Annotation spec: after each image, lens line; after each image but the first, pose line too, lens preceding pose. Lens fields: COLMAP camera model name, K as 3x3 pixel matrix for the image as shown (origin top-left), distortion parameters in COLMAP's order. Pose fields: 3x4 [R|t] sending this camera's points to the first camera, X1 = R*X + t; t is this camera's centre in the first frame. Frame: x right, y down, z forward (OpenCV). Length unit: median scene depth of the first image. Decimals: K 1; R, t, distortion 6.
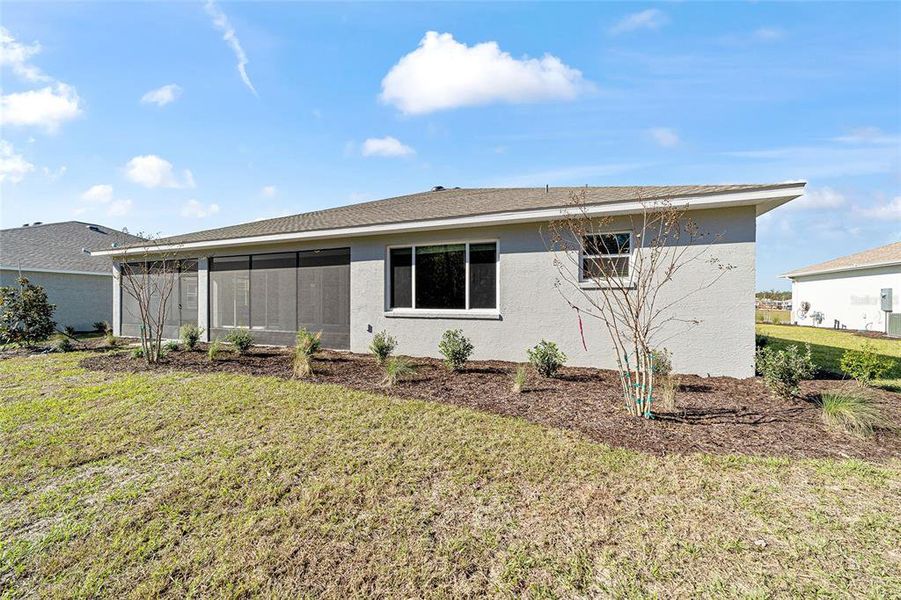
lens RADIAL K [[342.9, 0, 448.7], [0, 342.9, 301.1], [0, 0, 1]] dist [-0.012510, 0.006786]
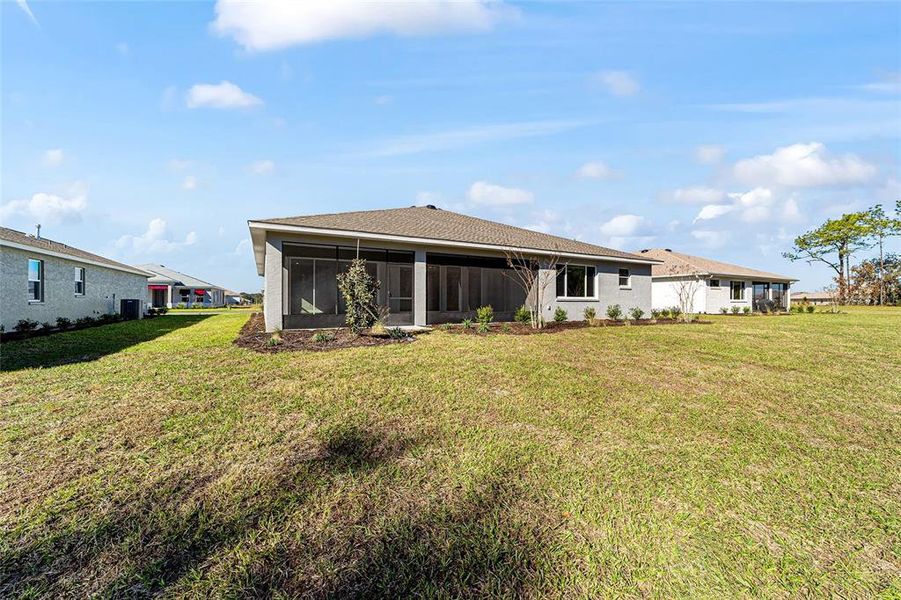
lens RADIAL K [[342.4, 0, 447.6], [0, 342.4, 298.8], [0, 0, 1]] dist [-0.010545, 0.000117]
pose [[0.671381, 0.005140, 0.741095, -1.983694], [-0.008938, 0.999959, 0.001161, 0.037544], [-0.741059, -0.007403, 0.671399, 0.198516]]
